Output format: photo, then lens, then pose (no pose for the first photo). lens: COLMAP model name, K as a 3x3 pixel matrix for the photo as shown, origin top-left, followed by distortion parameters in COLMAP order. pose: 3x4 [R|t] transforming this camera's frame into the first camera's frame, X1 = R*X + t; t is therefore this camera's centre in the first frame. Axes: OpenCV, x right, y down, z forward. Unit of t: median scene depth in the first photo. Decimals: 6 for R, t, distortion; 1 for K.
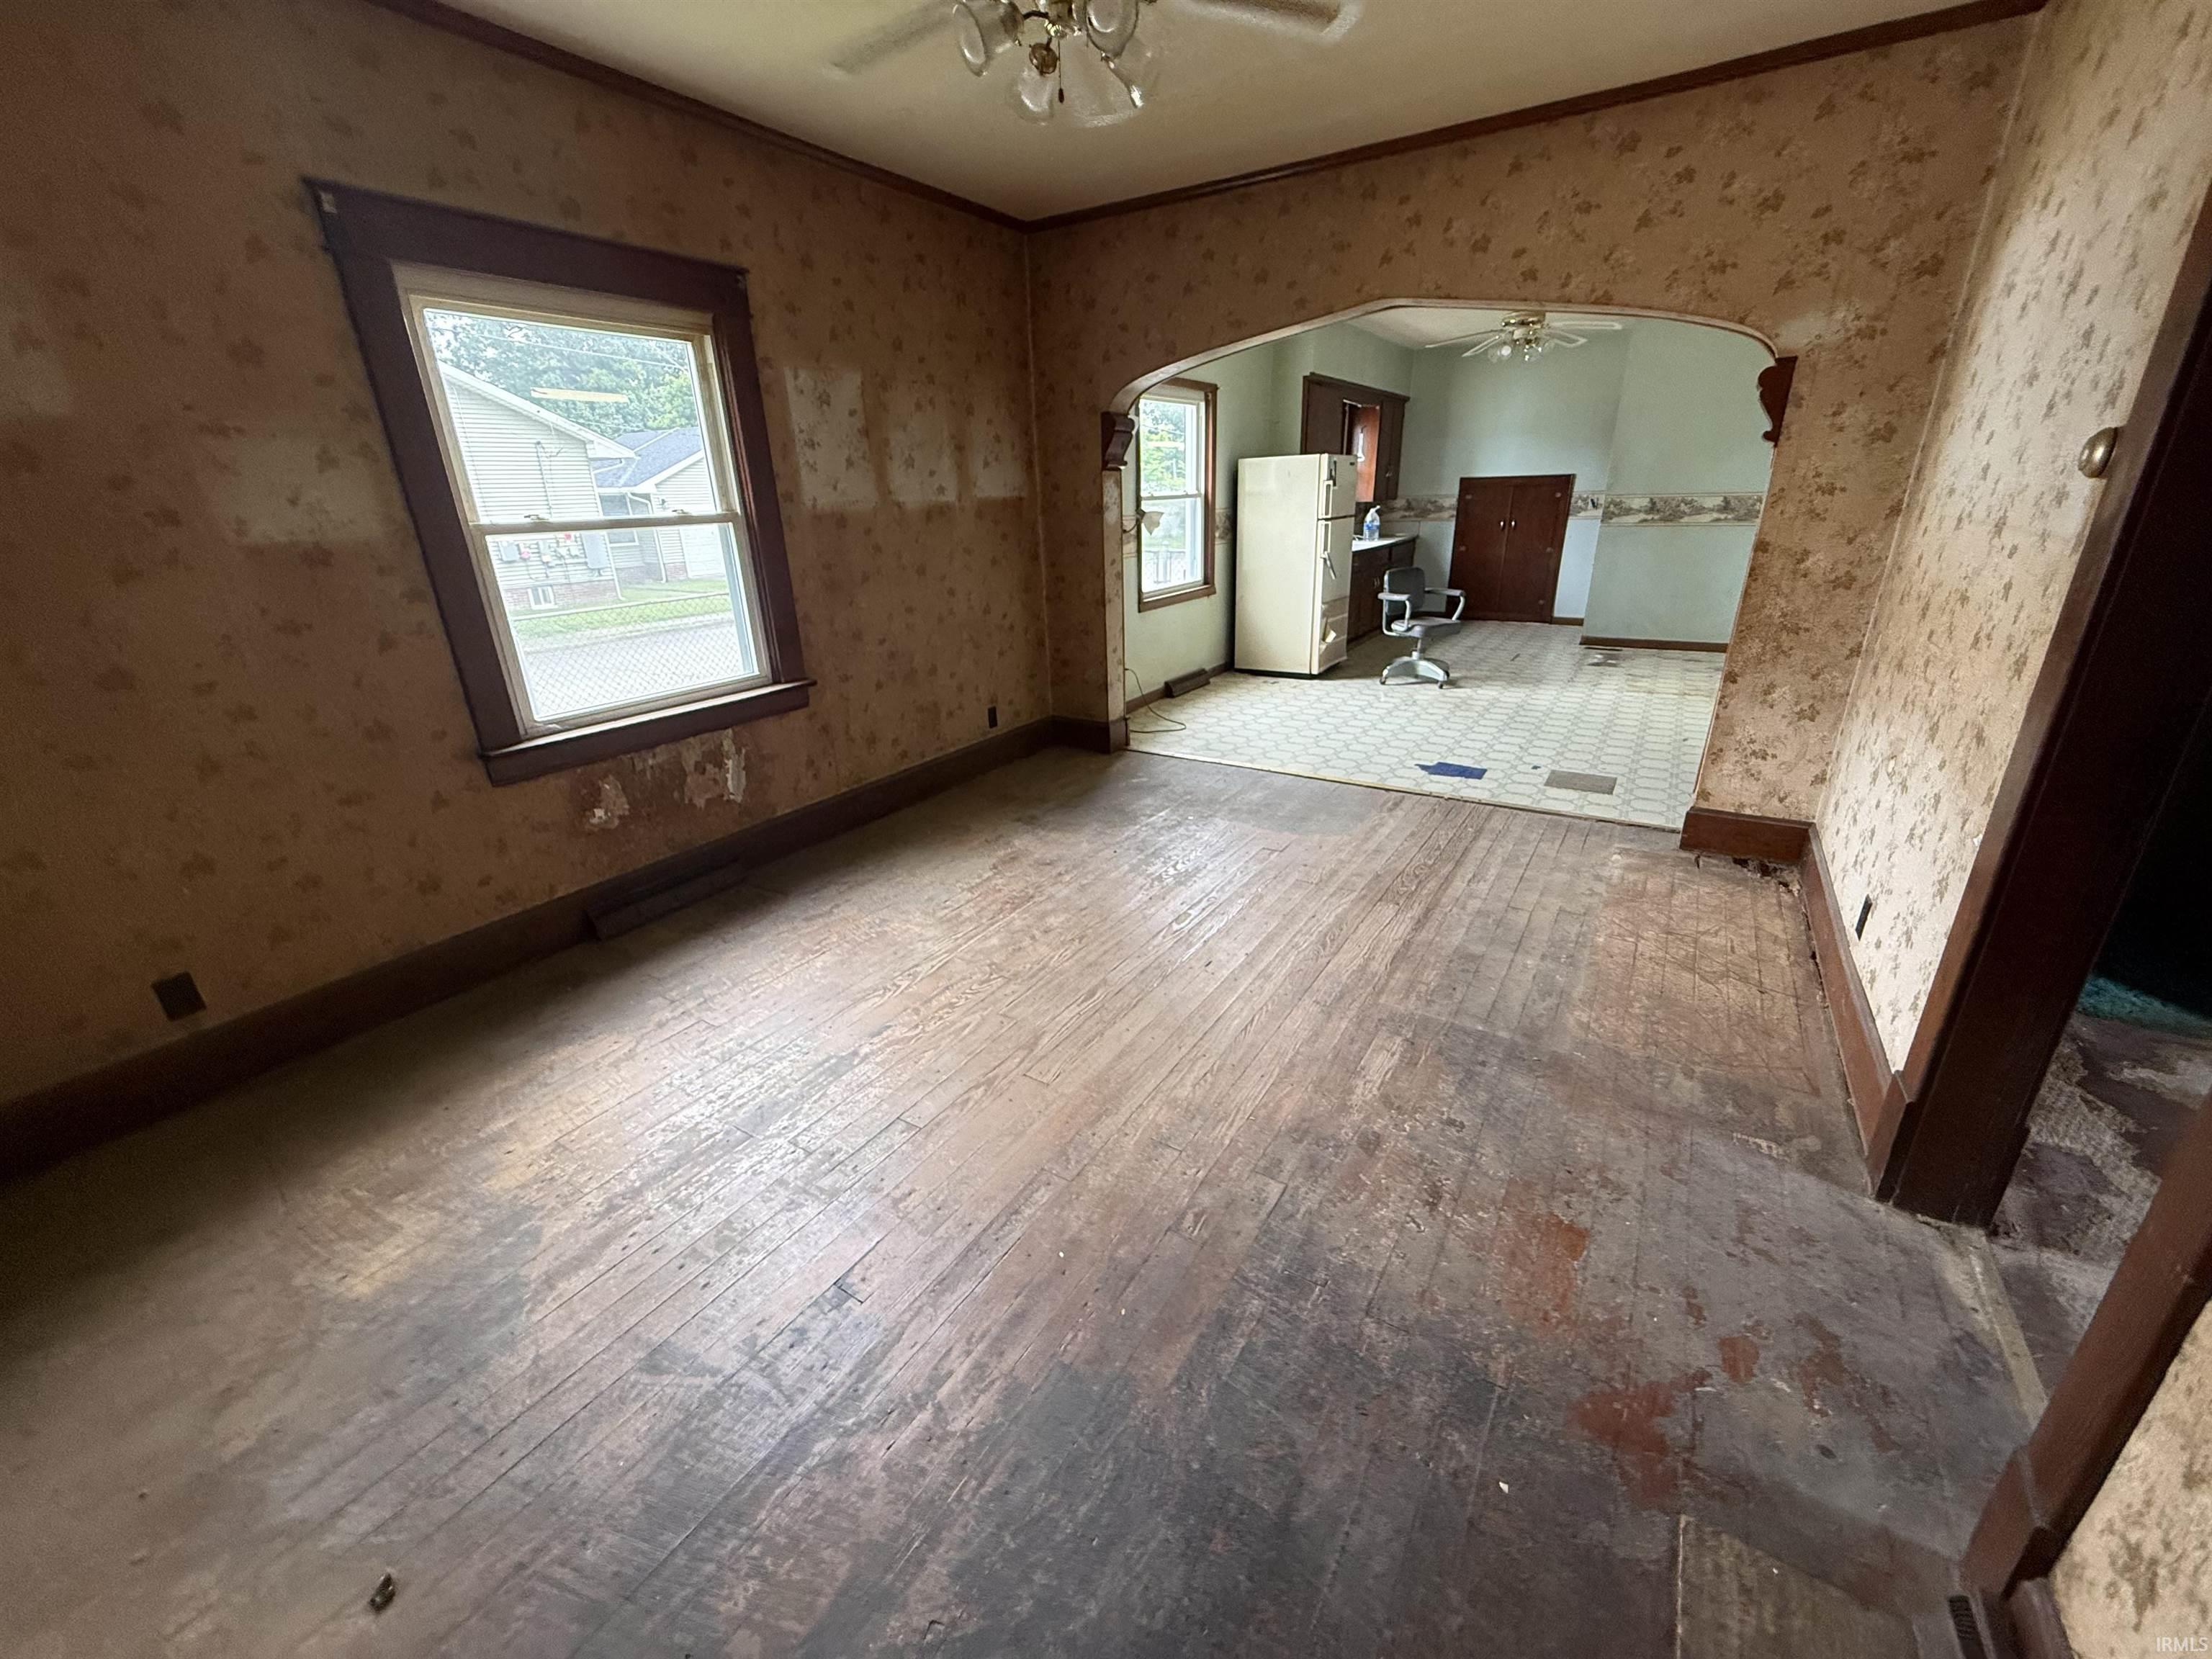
lens RADIAL K [[871.7, 0, 1106.0], [0, 871.7, 829.5], [0, 0, 1]] dist [0.001967, 0.000172]
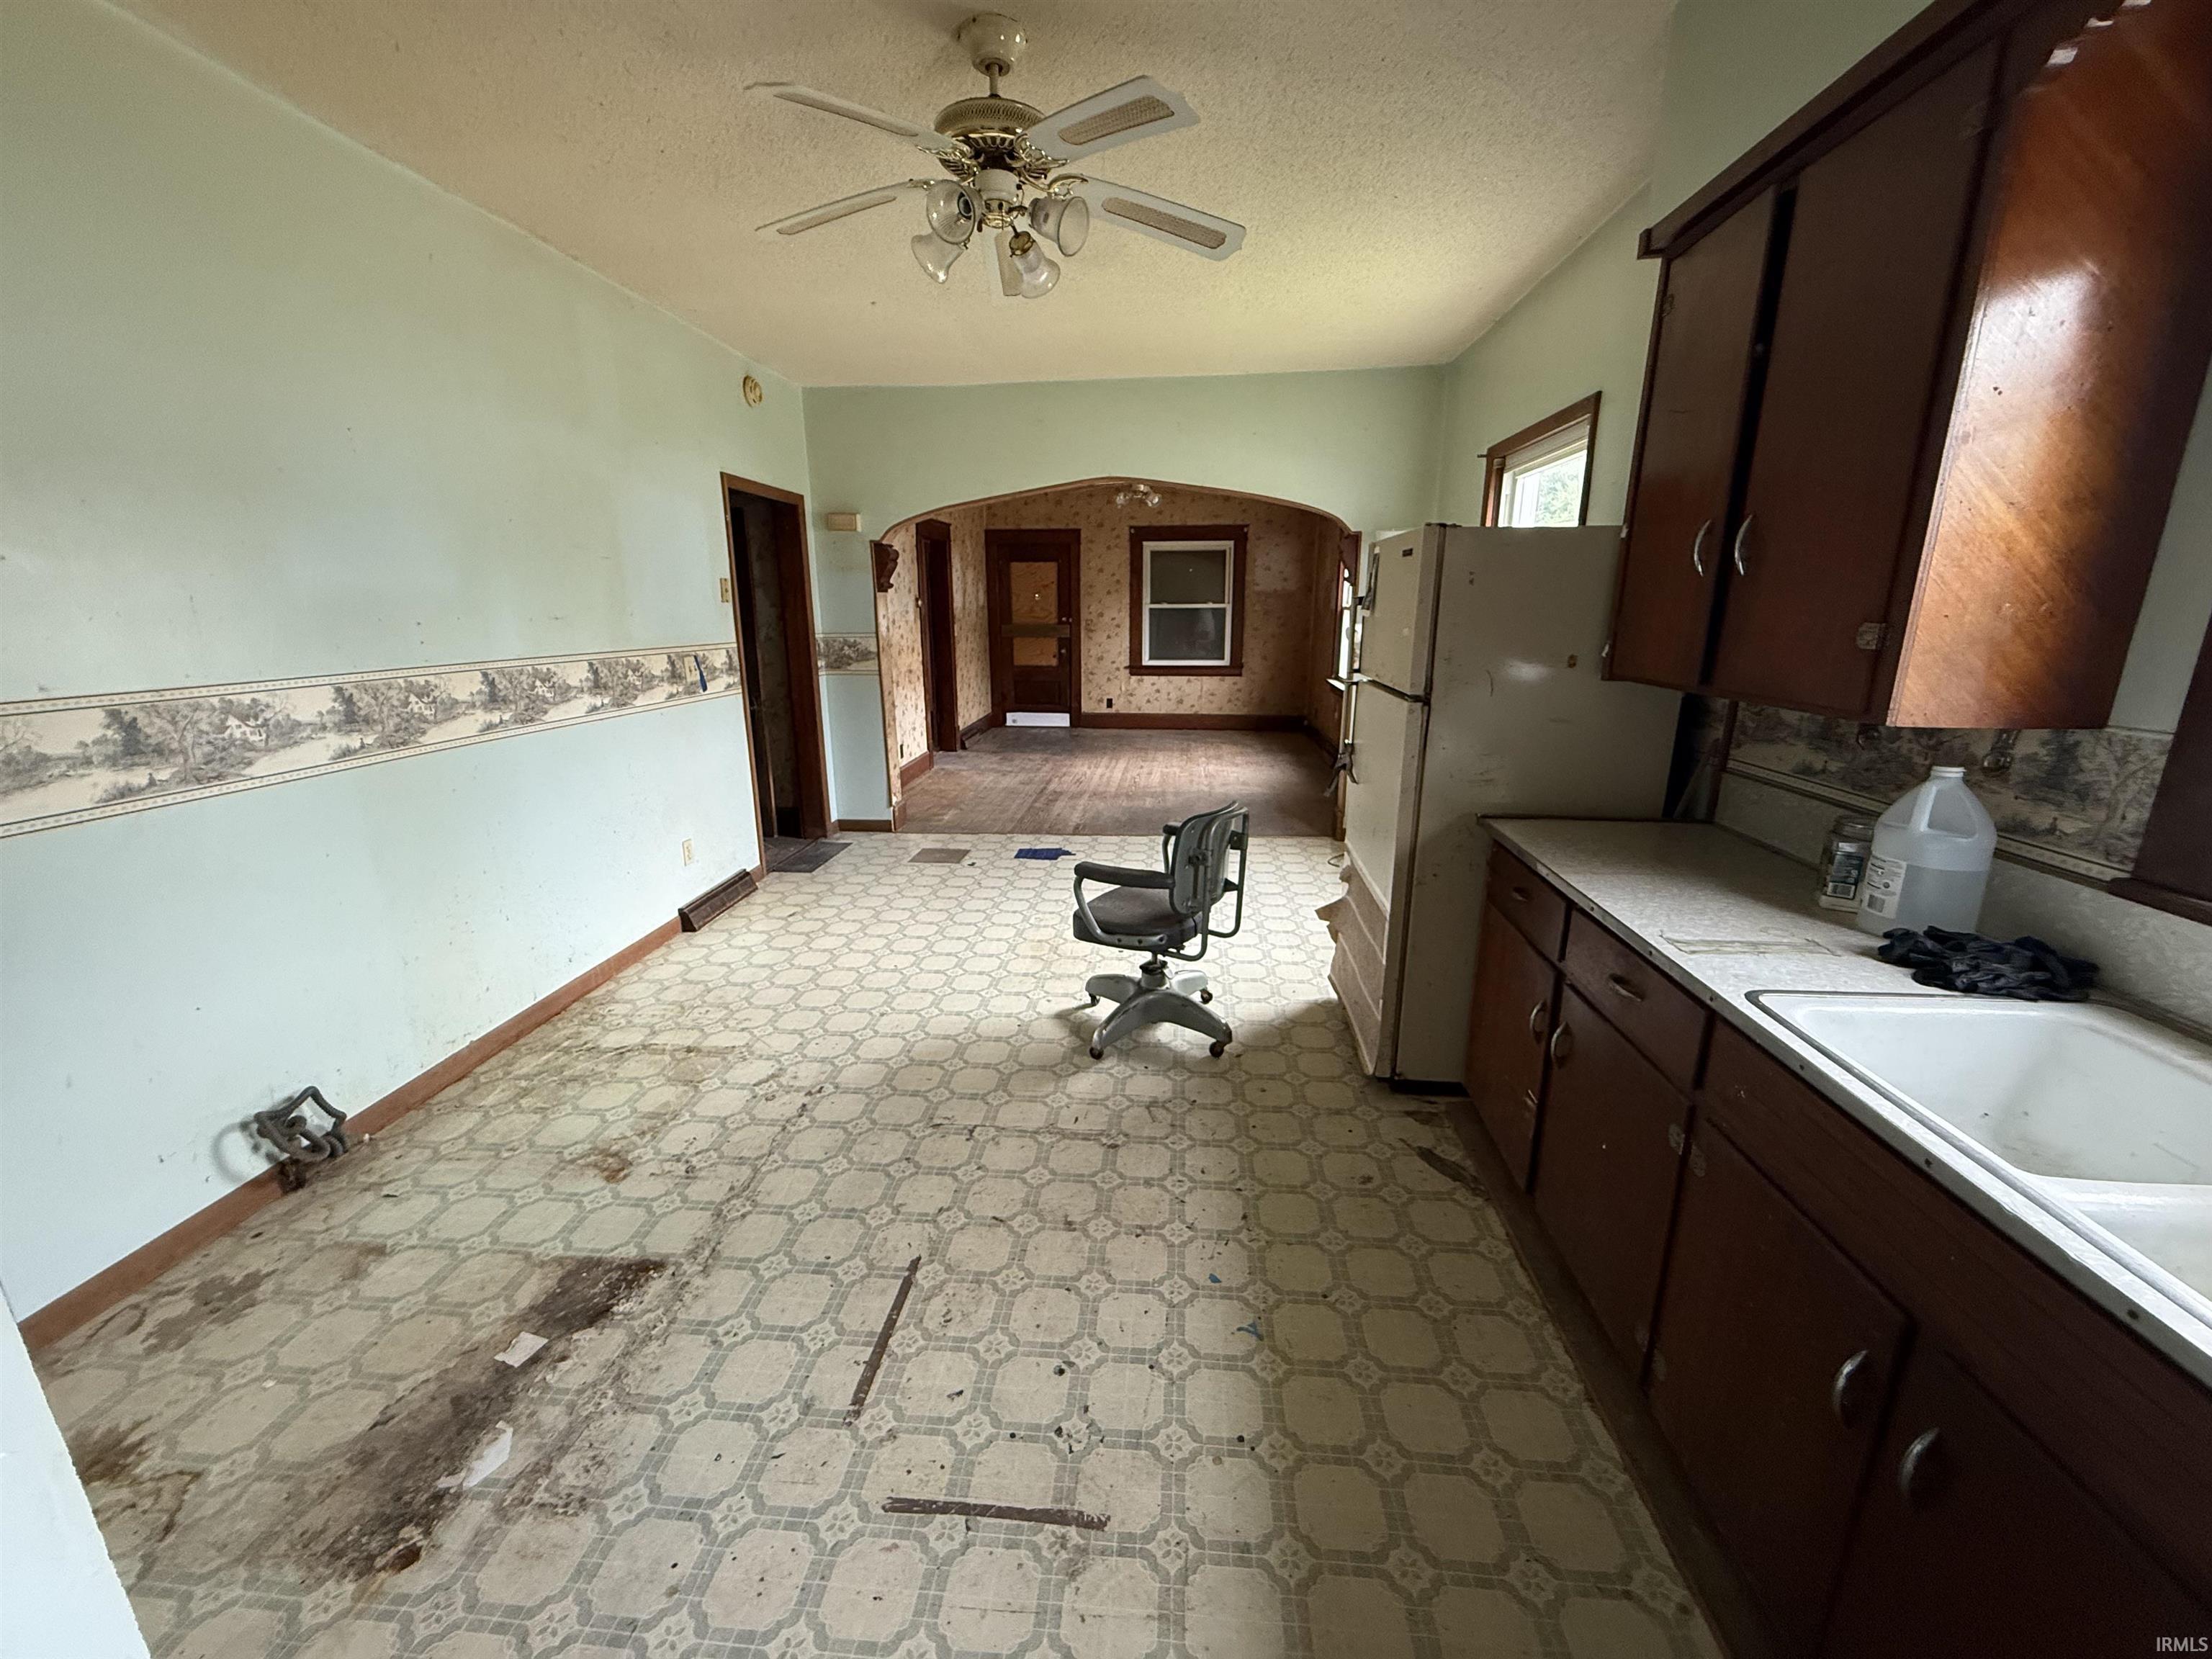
lens RADIAL K [[871.7, 0, 1106.0], [0, 871.7, 829.5], [0, 0, 1]] dist [0.001967, 0.000172]
pose [[-0.887909, 0.148680, -0.435330, 0.840955], [-0.137147, 0.817738, 0.559013, -0.758667], [0.439100, 0.556057, -0.705686, 1.880372]]
